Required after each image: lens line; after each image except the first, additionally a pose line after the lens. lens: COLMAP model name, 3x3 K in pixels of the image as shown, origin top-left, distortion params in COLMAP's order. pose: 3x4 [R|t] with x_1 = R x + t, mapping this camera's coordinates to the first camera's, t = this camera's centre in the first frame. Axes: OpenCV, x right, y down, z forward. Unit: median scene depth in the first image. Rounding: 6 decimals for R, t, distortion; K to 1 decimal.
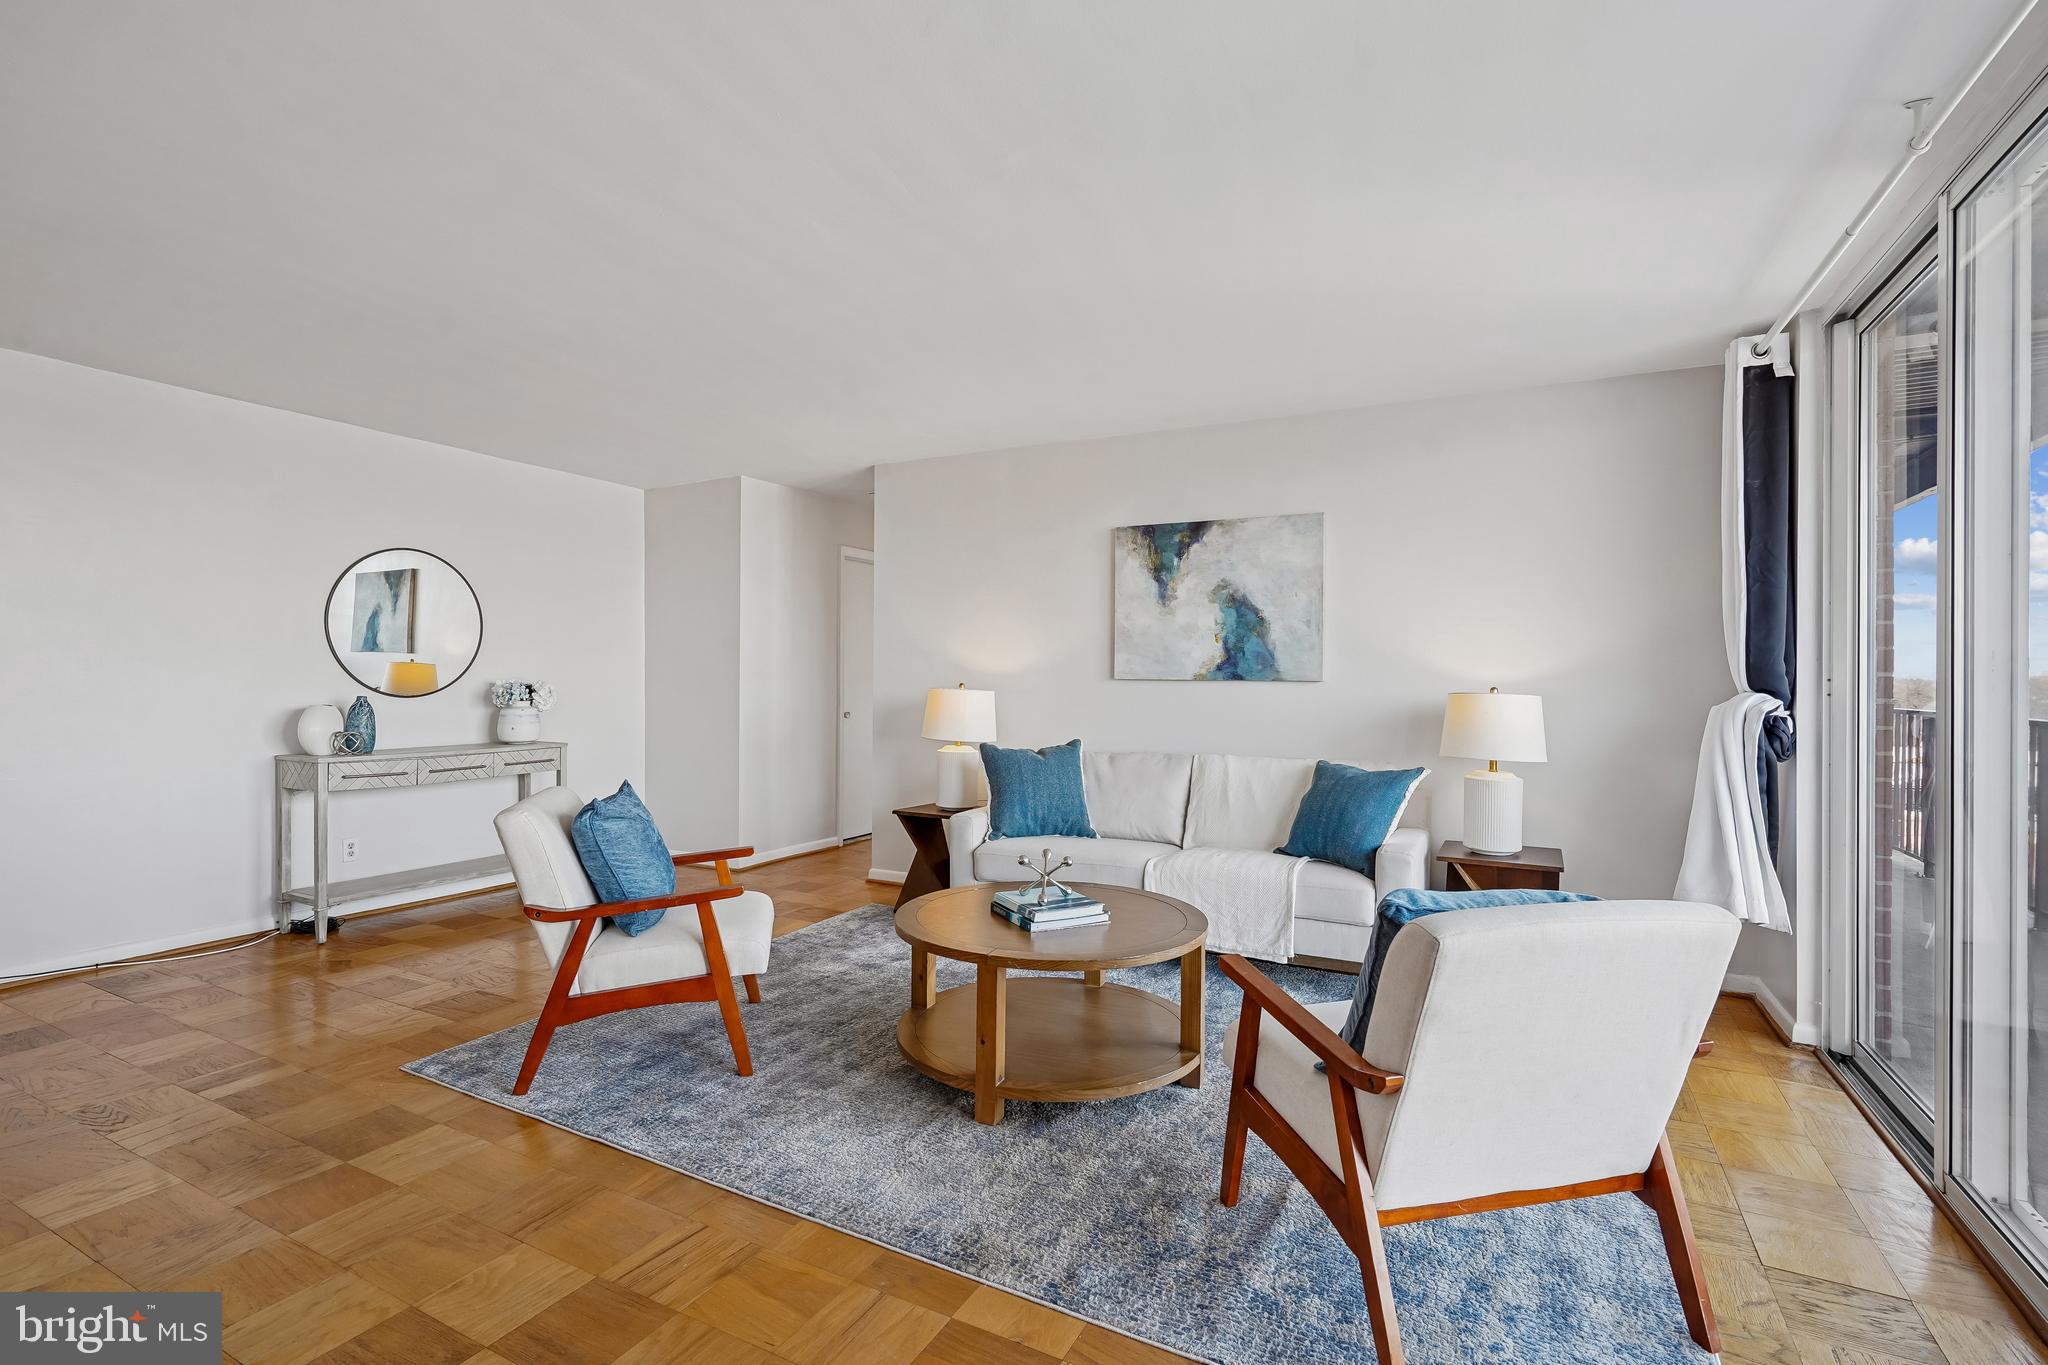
lens RADIAL K [[946.3, 0, 1018.8], [0, 946.3, 671.4], [0, 0, 1]] dist [0.000896, 0.000490]
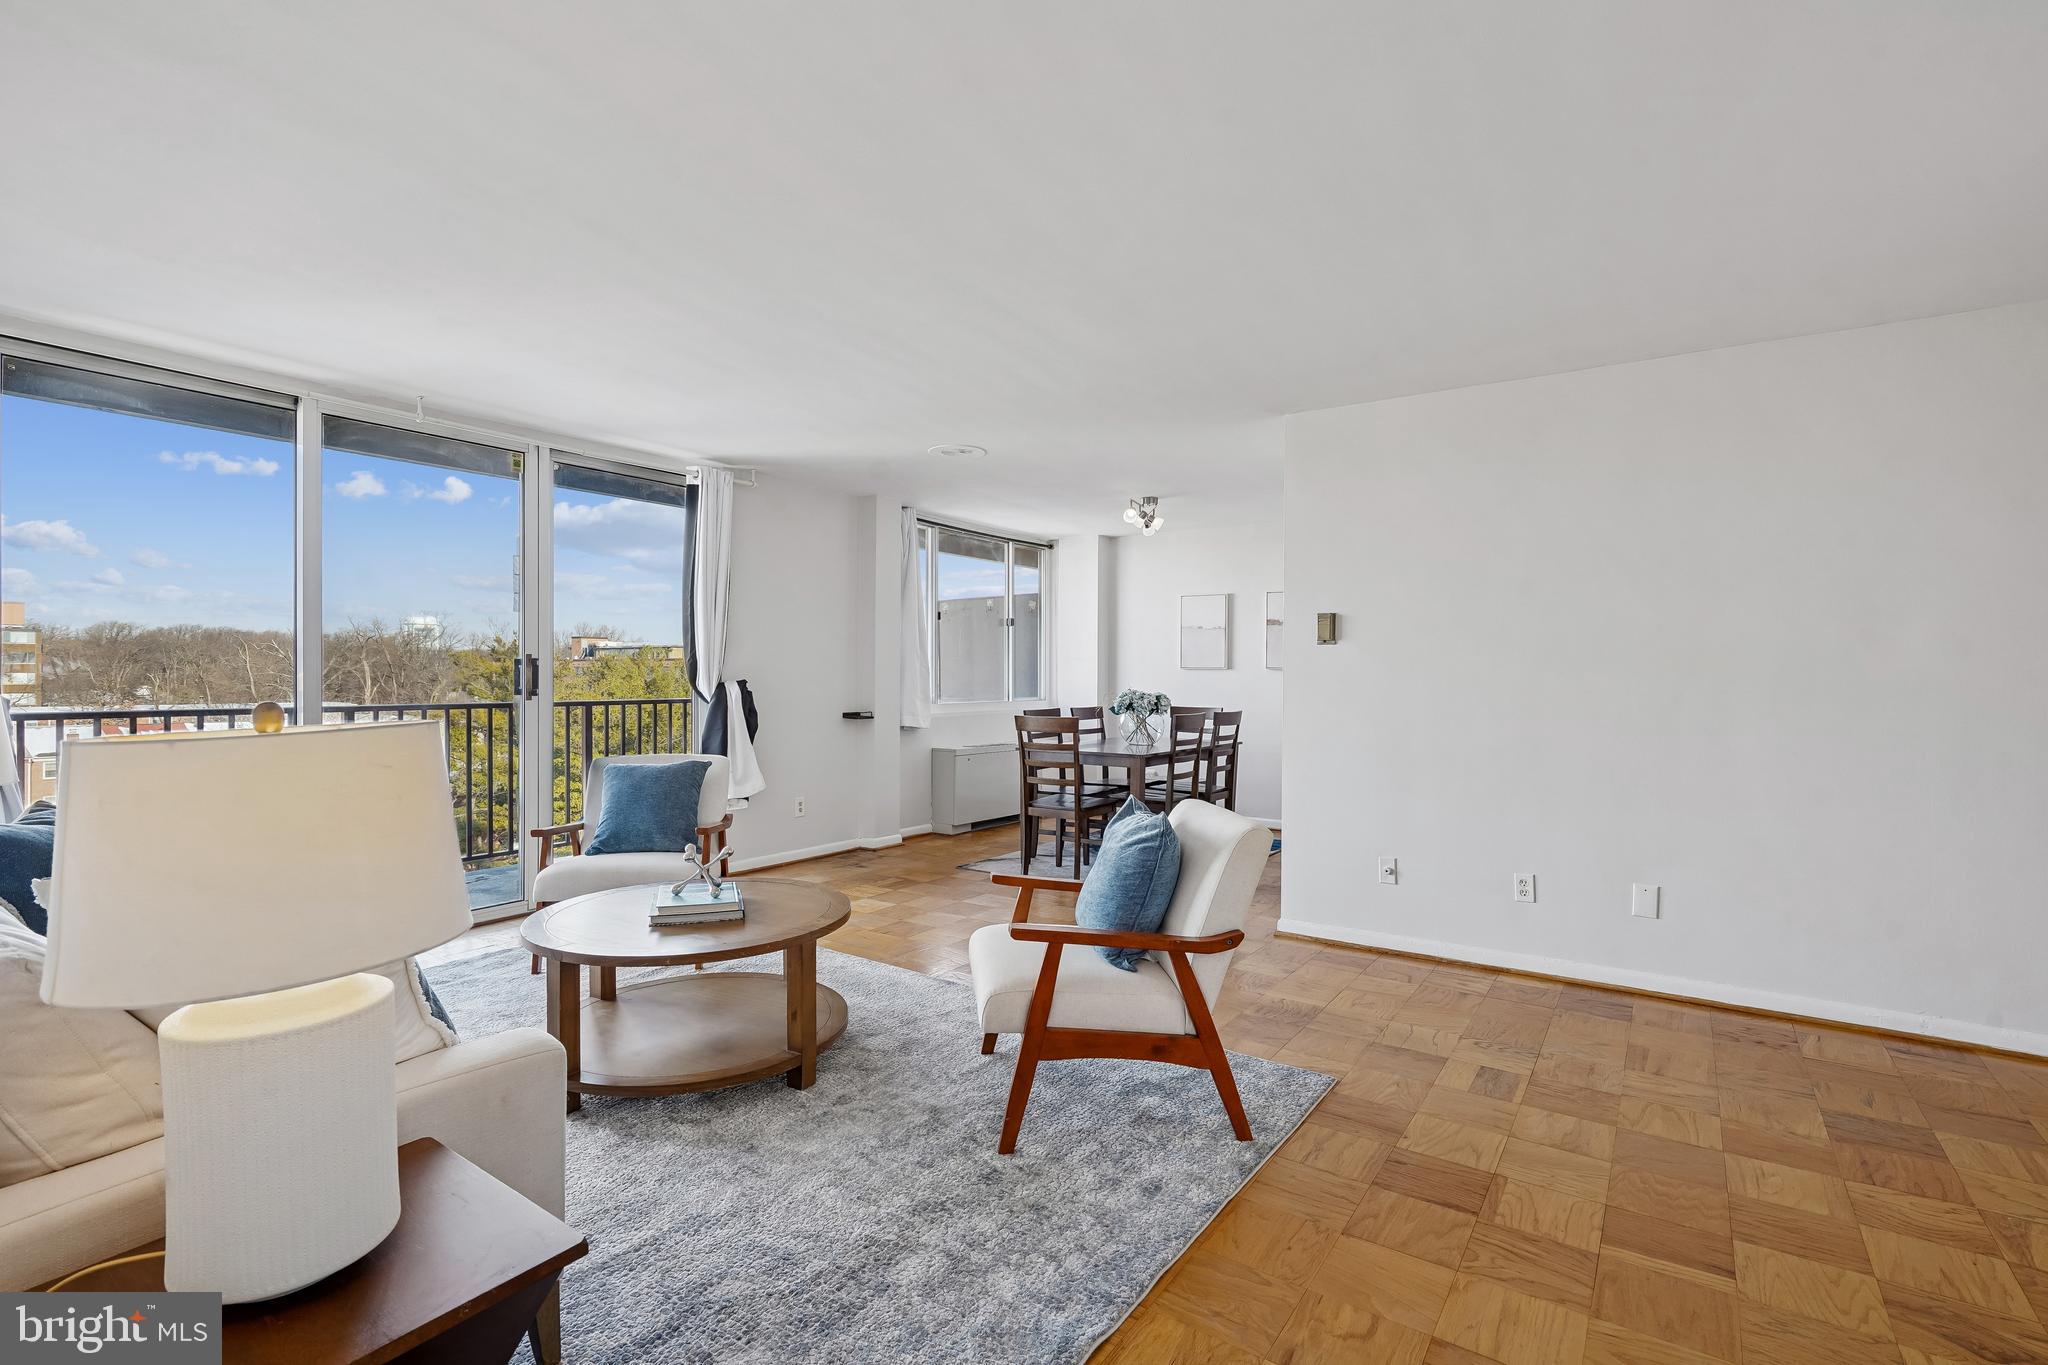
lens RADIAL K [[928.7, 0, 1024.0], [0, 928.7, 682.5], [0, 0, 1]] dist [0.000887, 0.000113]
pose [[-0.993291, -0.015275, 0.114631, -0.290077], [-0.015455, 0.999880, -0.000678, 0.009553], [-0.114607, -0.002445, -0.993408, 1.328004]]
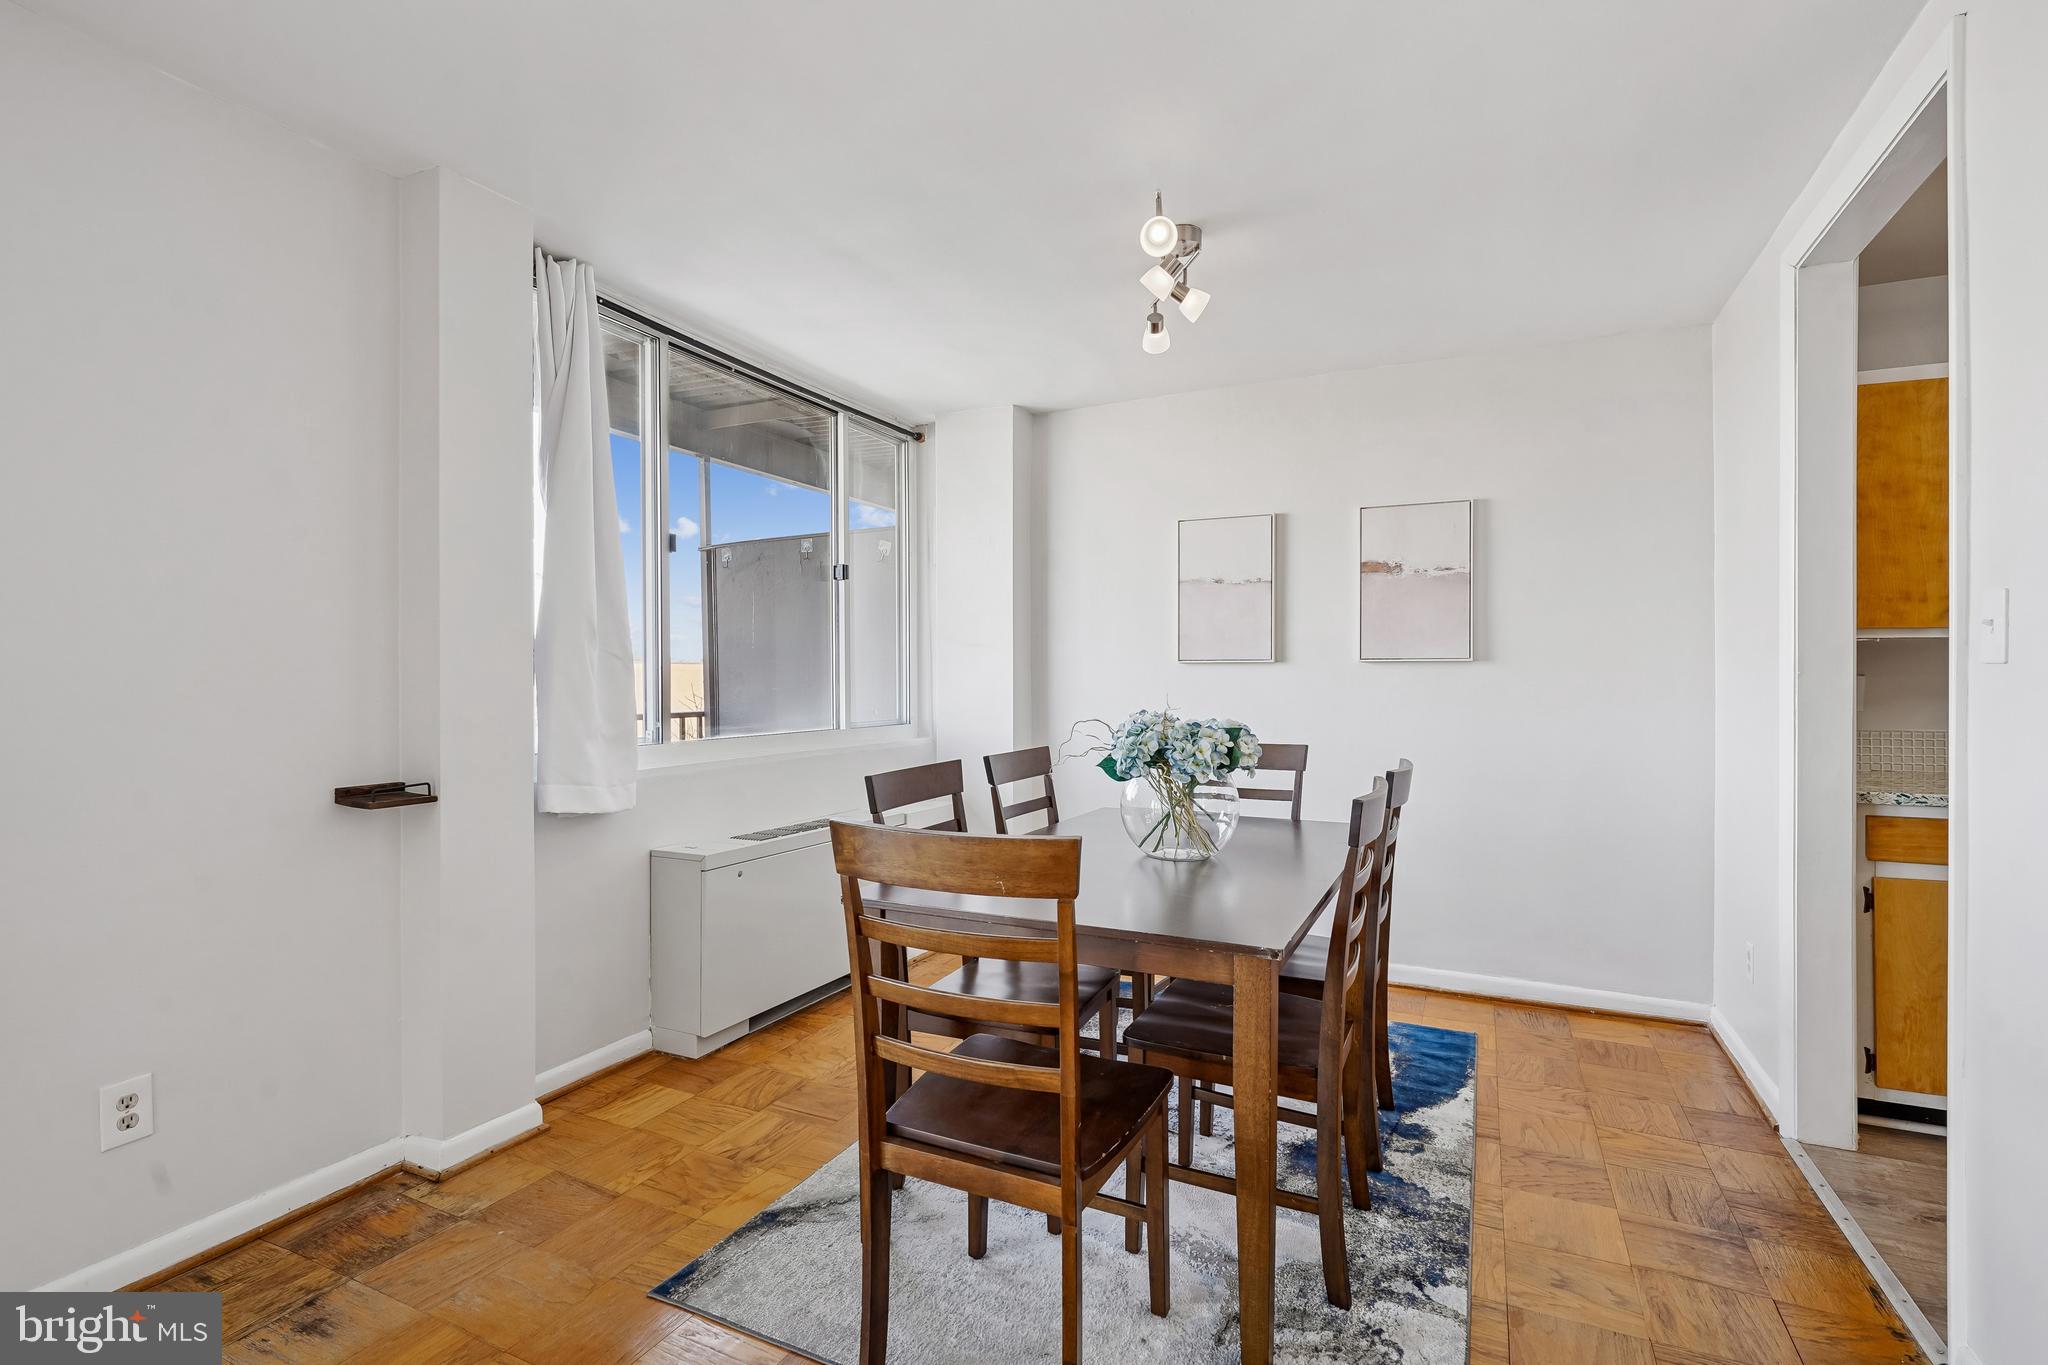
lens RADIAL K [[946.4, 0, 1020.6], [0, 946.4, 679.0], [0, 0, 1]] dist [0.000587, 0.000309]
pose [[-0.999170, -0.006765, -0.040158, -0.189645], [-0.006364, 0.999929, -0.010118, 0.003893], [0.040224, -0.009854, -0.999142, 0.429365]]
